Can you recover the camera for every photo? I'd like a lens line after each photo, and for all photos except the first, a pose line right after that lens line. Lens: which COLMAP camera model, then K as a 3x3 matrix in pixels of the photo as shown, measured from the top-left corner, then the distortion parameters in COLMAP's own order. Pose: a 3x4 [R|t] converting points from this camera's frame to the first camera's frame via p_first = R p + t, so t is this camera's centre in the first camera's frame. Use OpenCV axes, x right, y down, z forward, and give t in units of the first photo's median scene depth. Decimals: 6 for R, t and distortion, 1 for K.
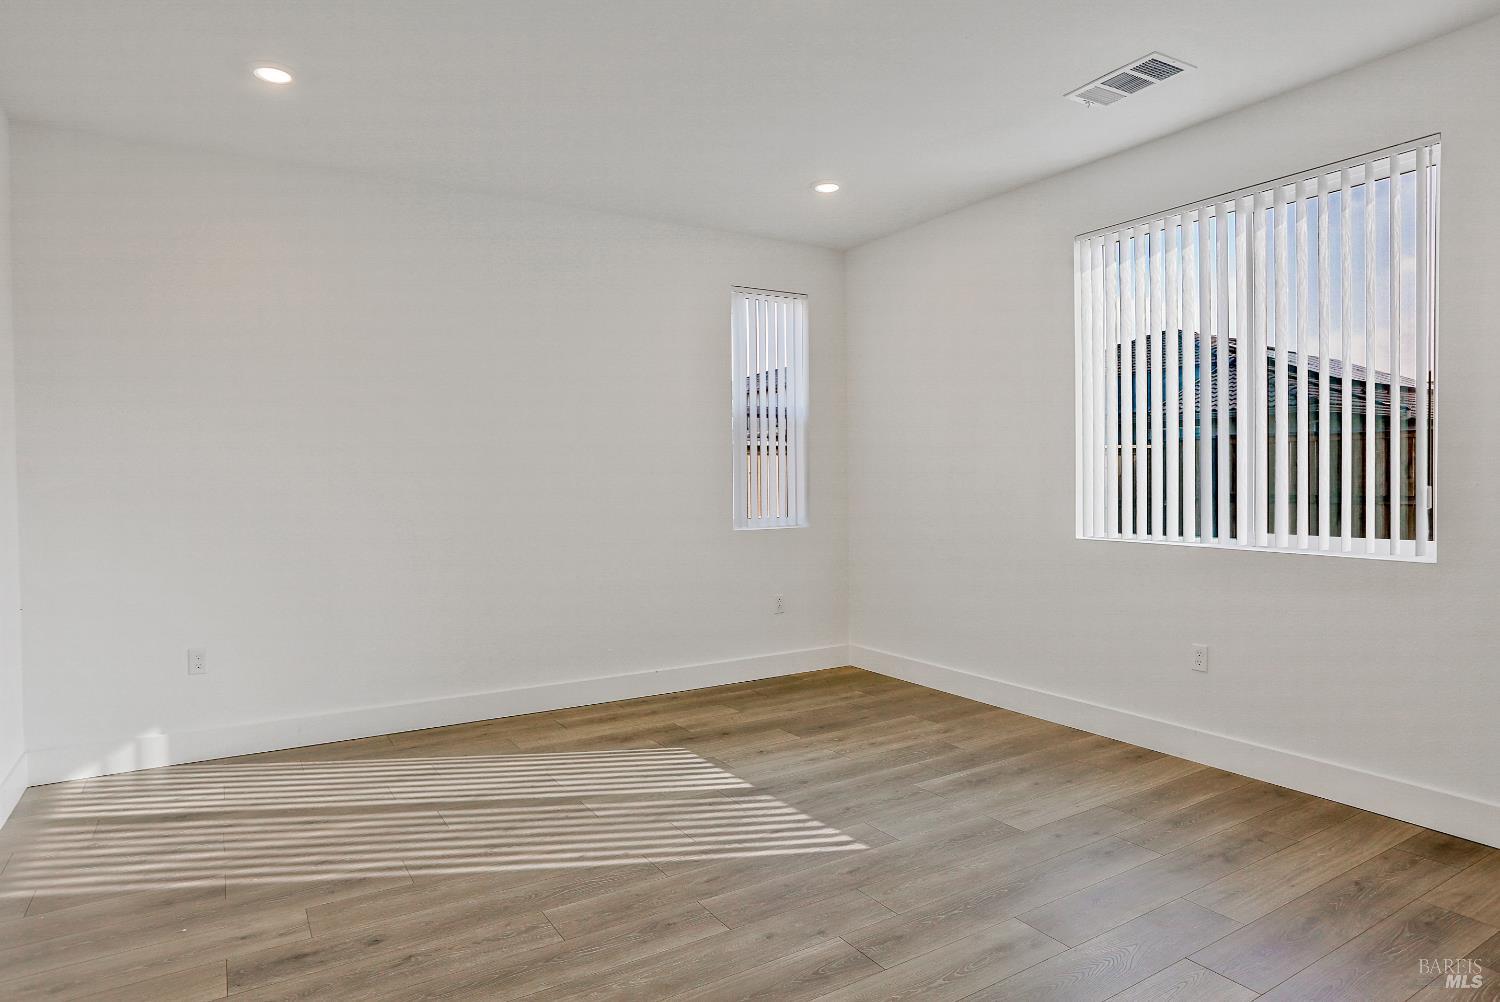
lens RADIAL K [[867.8, 0, 750.0], [0, 867.8, 501.0], [0, 0, 1]] dist [0.000180, 0.000234]
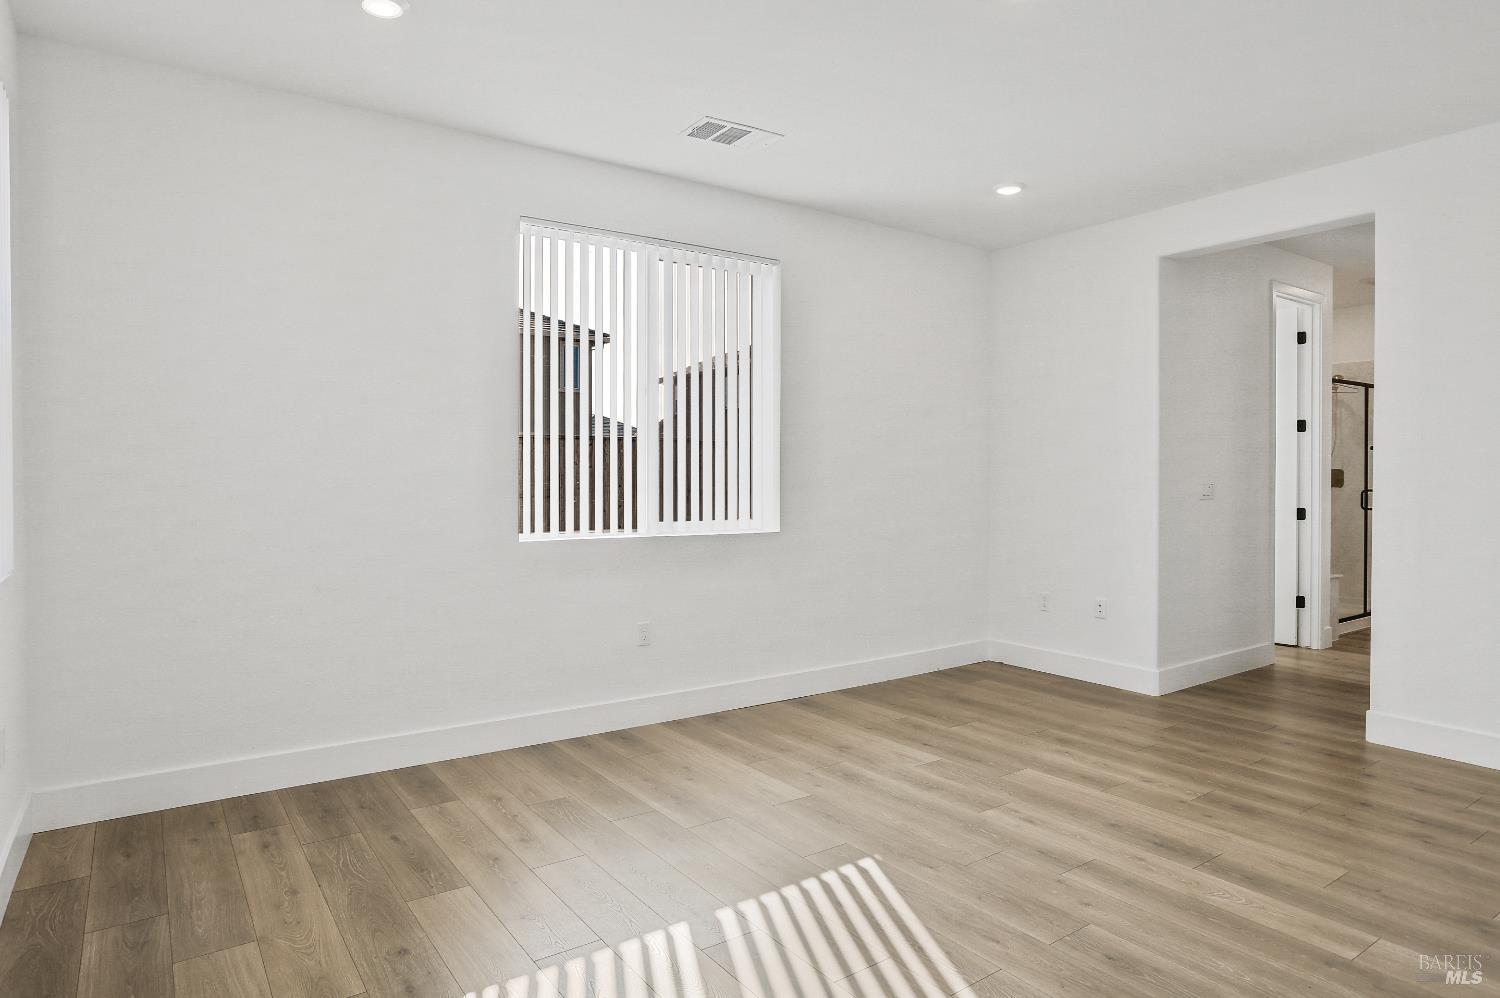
lens RADIAL K [[865.3, 0, 748.7], [0, 865.3, 490.6], [0, 0, 1]] dist [-0.032554, -0.000007]
pose [[-0.050834, -0.007034, 0.998682, -0.665304], [0.019345, 0.999781, 0.008026, -0.016586], [-0.998520, 0.019727, -0.050687, 0.964978]]
